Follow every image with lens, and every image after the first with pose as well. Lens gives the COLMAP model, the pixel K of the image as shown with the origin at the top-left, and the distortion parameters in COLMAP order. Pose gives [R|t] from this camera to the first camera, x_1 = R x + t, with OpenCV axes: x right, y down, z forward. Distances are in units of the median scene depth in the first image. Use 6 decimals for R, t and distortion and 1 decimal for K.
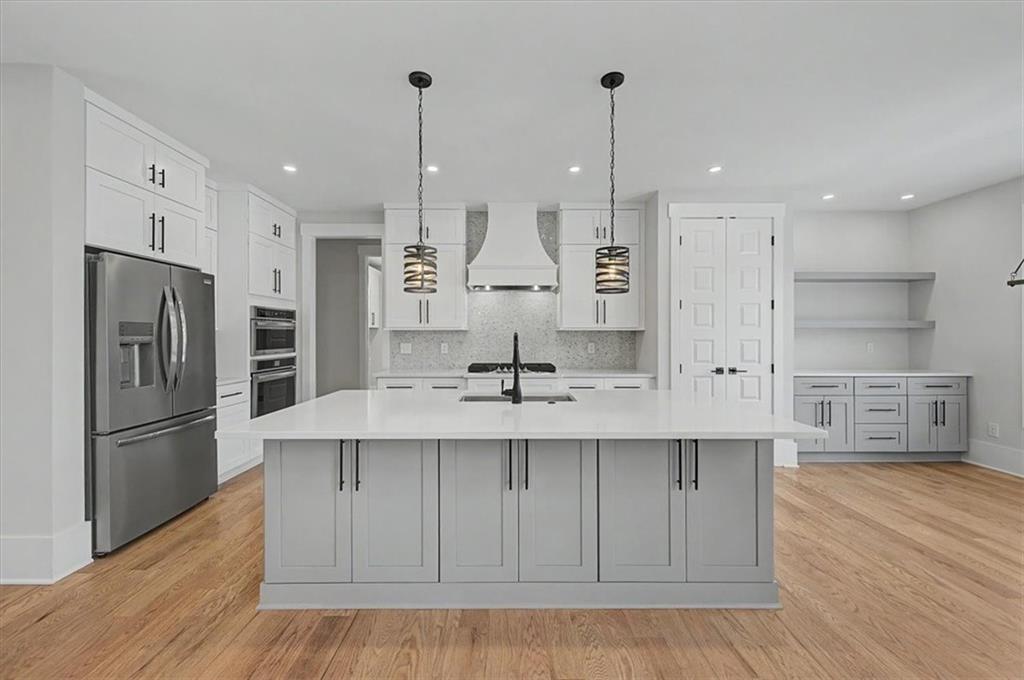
lens RADIAL K [[405.1, 0, 508.9], [0, 405.1, 335.3], [0, 0, 1]] dist [0.003024, 0.000036]
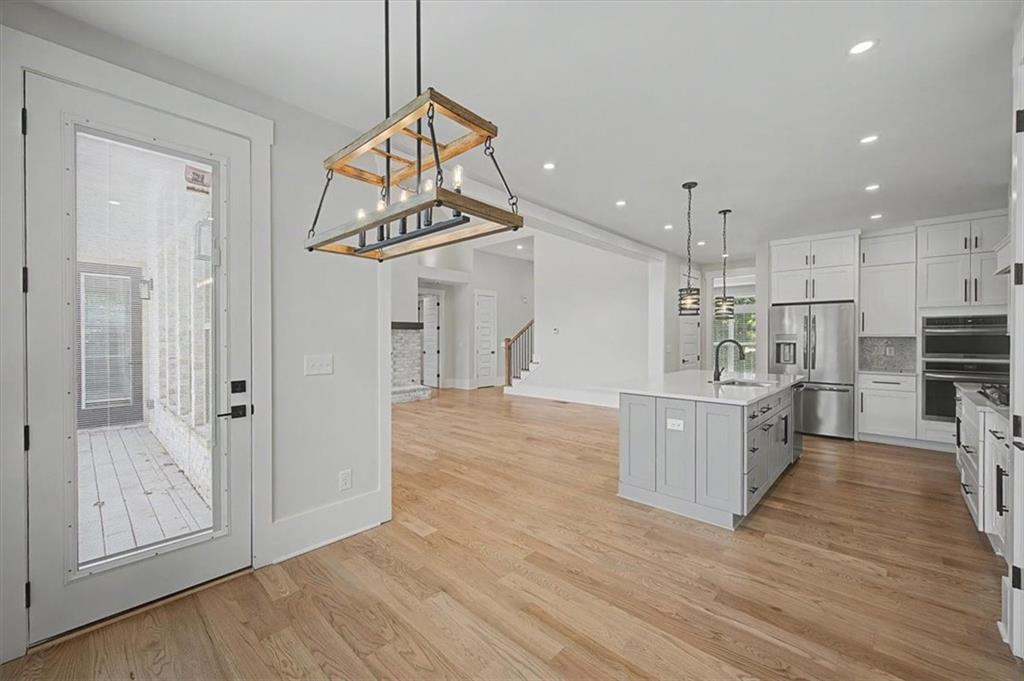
lens RADIAL K [[400.4, 0, 518.2], [0, 400.4, 338.5], [0, 0, 1]] dist [0.000297, -0.000158]
pose [[-0.680215, 0.003032, -0.733007, 1.073981], [0.000091, 0.999992, 0.004052, -0.010918], [0.733013, 0.002690, -0.680209, 0.894676]]
